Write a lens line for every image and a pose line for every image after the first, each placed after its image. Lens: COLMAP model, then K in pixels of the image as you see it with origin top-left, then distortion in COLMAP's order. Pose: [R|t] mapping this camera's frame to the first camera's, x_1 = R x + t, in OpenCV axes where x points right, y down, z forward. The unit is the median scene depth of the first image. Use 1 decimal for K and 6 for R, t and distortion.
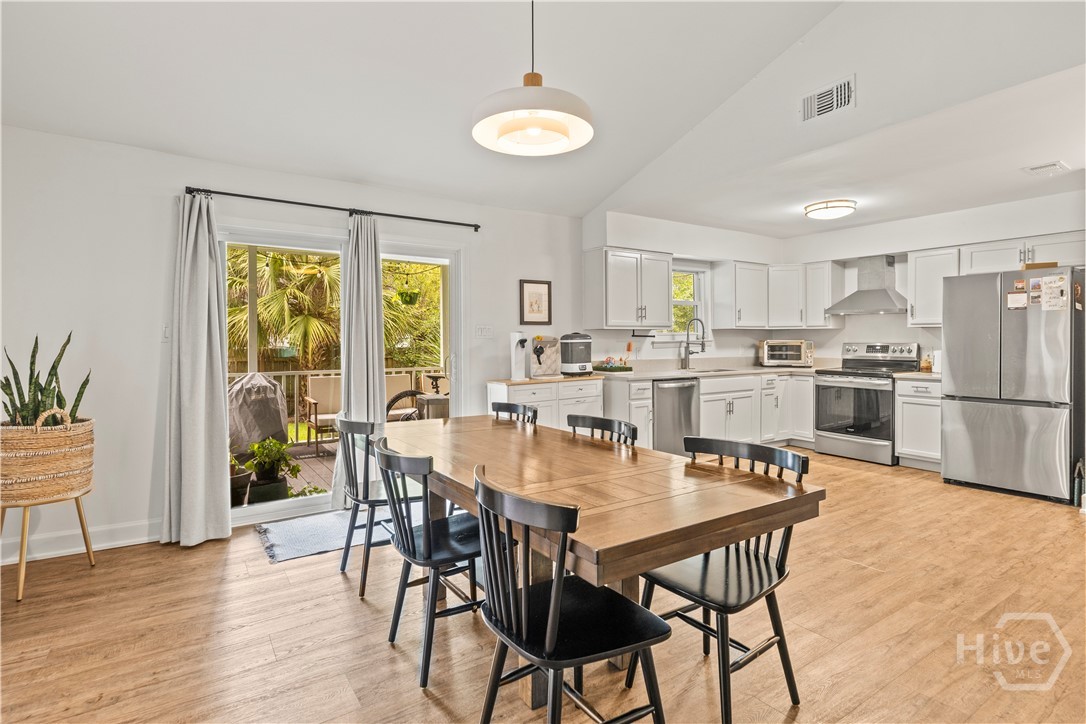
lens RADIAL K [[537.8, 0, 541.5], [0, 537.8, 343.8], [0, 0, 1]] dist [-0.001727, 0.000475]
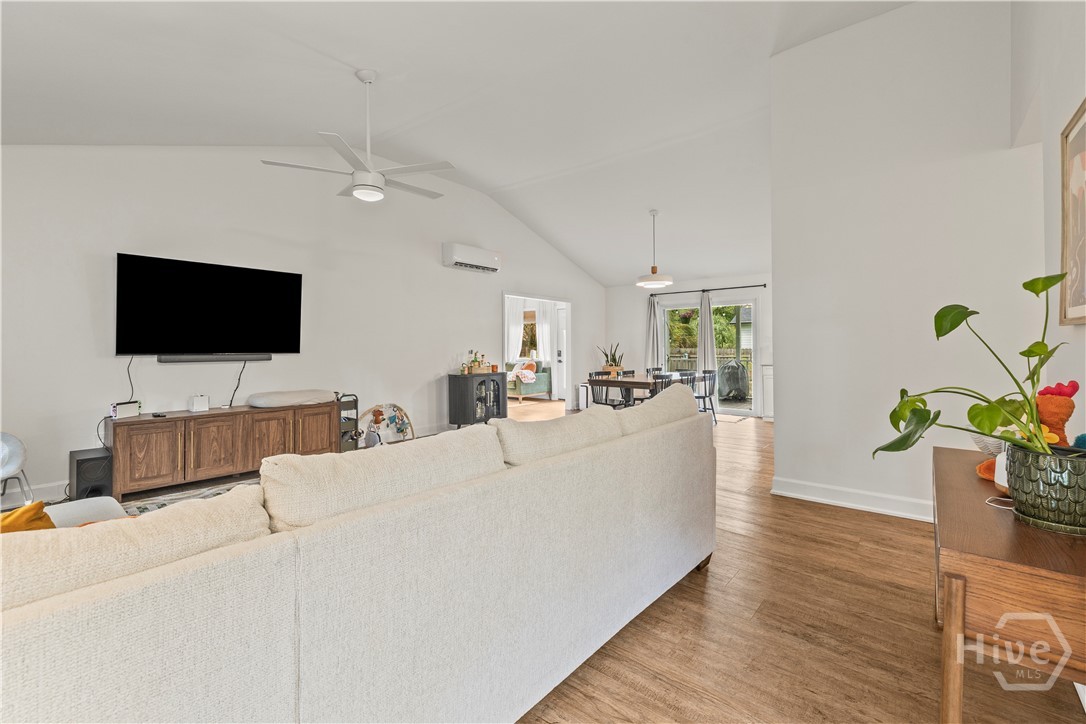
lens RADIAL K [[461.0, 0, 545.1], [0, 461.0, 354.7], [0, 0, 1]] dist [0.000721, 0.000163]
pose [[0.291461, 0.013652, -0.956485, 1.119671], [0.000118, 0.999898, 0.014307, 0.010453], [0.956583, -0.004283, 0.291429, -0.230046]]
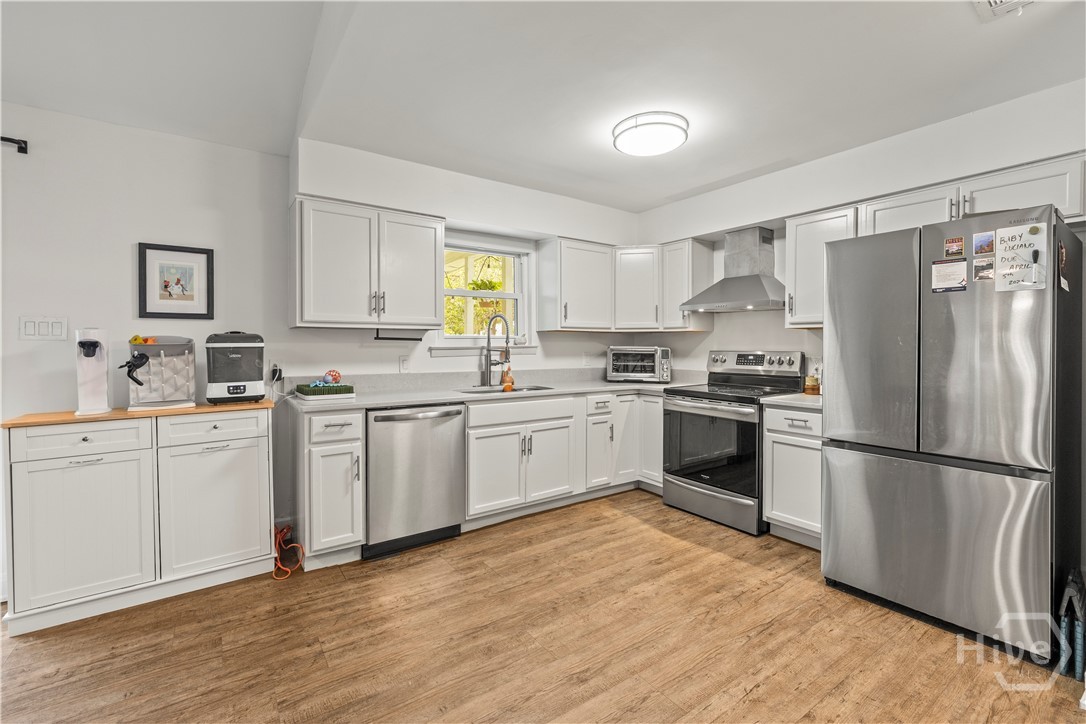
lens RADIAL K [[464.4, 0, 541.3], [0, 464.4, 347.3], [0, 0, 1]] dist [-0.000864, -0.000345]
pose [[0.999641, 0.005701, 0.026189, 0.373932], [-0.005577, 0.999973, -0.004837, -0.002157], [-0.026216, 0.004689, 0.999645, 0.439504]]
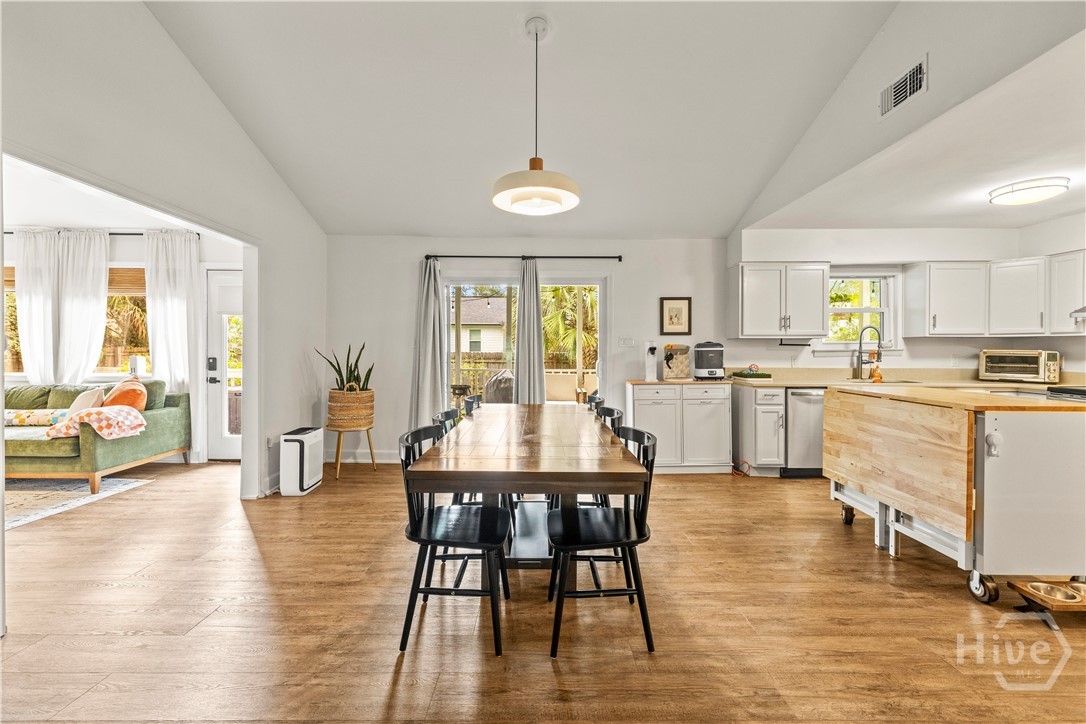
lens RADIAL K [[461.0, 0, 545.1], [0, 461.0, 354.7], [0, 0, 1]] dist [0.000721, 0.000163]
pose [[0.836447, 0.013454, -0.547883, 0.289726], [-0.008569, 0.999897, 0.011472, -0.001625], [0.547981, -0.004901, 0.836477, 0.002561]]
